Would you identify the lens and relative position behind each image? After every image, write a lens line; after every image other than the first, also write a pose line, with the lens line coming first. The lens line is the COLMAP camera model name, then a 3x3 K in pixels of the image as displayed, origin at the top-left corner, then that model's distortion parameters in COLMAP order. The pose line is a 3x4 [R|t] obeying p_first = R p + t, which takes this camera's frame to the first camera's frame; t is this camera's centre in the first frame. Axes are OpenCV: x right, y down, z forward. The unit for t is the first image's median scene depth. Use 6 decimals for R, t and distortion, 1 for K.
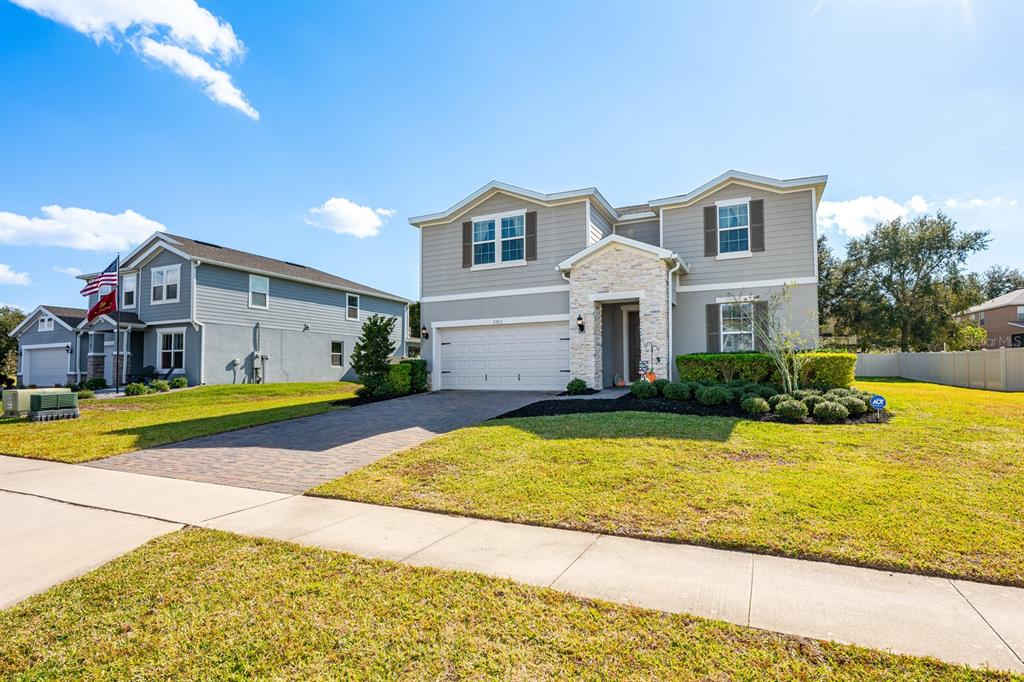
lens RADIAL K [[500.1, 0, 513.3], [0, 500.1, 355.4], [0, 0, 1]] dist [0.000302, 0.000036]
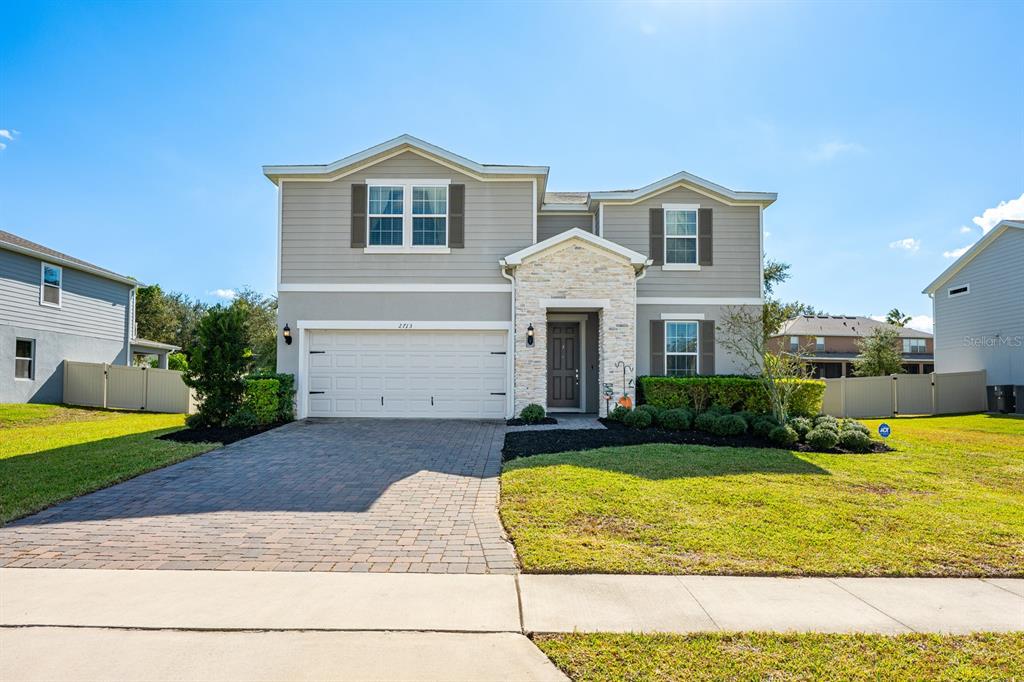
lens RADIAL K [[647.0, 0, 479.8], [0, 647.0, 376.0], [0, 0, 1]] dist [-0.002354, -0.000533]
pose [[0.913286, 0.024218, 0.406599, -0.325507], [-0.027262, 0.999627, 0.001695, 0.002285], [-0.406406, -0.012632, 0.913605, 0.081645]]
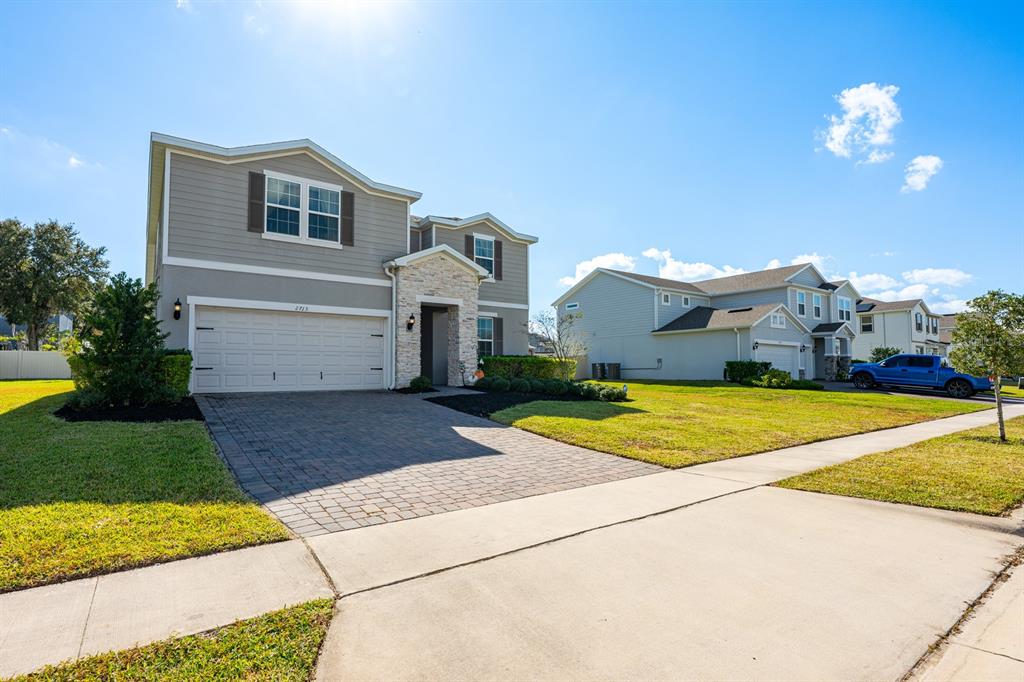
lens RADIAL K [[538.0, 0, 507.3], [0, 538.0, 346.9], [0, 0, 1]] dist [-0.000824, 0.000479]
pose [[0.458027, 0.047100, 0.887690, -0.678060], [-0.032853, 0.998810, -0.036044, 0.017435], [-0.888331, -0.012654, 0.459029, 0.295614]]
